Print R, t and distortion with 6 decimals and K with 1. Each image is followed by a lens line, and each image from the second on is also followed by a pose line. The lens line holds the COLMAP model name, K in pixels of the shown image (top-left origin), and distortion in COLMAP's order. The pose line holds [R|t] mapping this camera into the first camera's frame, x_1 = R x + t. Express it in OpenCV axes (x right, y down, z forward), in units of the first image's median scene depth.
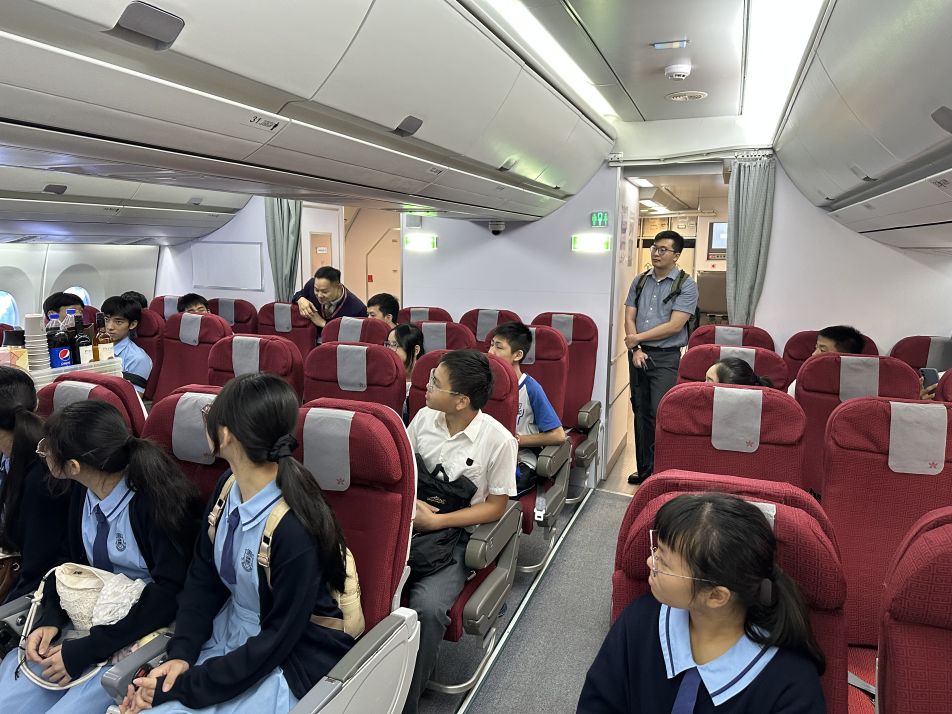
lens RADIAL K [[673.3, 0, 465.8], [0, 673.3, 354.7], [0, 0, 1]] dist [0.046297, -0.054295]
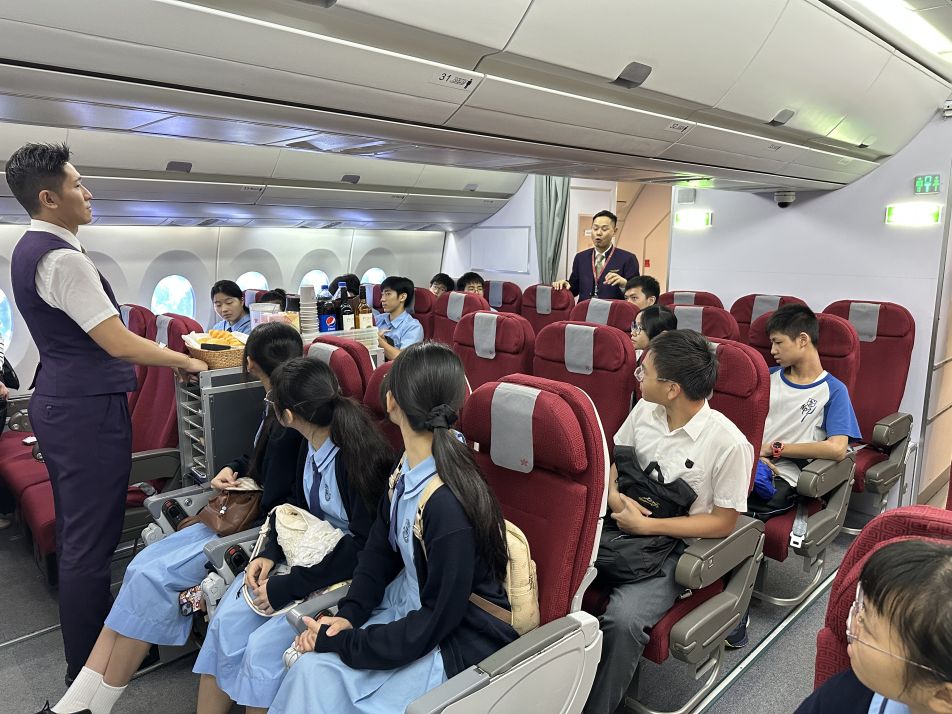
lens RADIAL K [[673.3, 0, 475.1], [0, 673.3, 355.7], [0, 0, 1]] dist [0.046297, -0.054295]
pose [[0.906391, 0.063205, -0.417684, 0.102025], [-0.057214, 0.998000, 0.026863, 0.013303], [0.418547, -0.000451, 0.908195, 0.093503]]
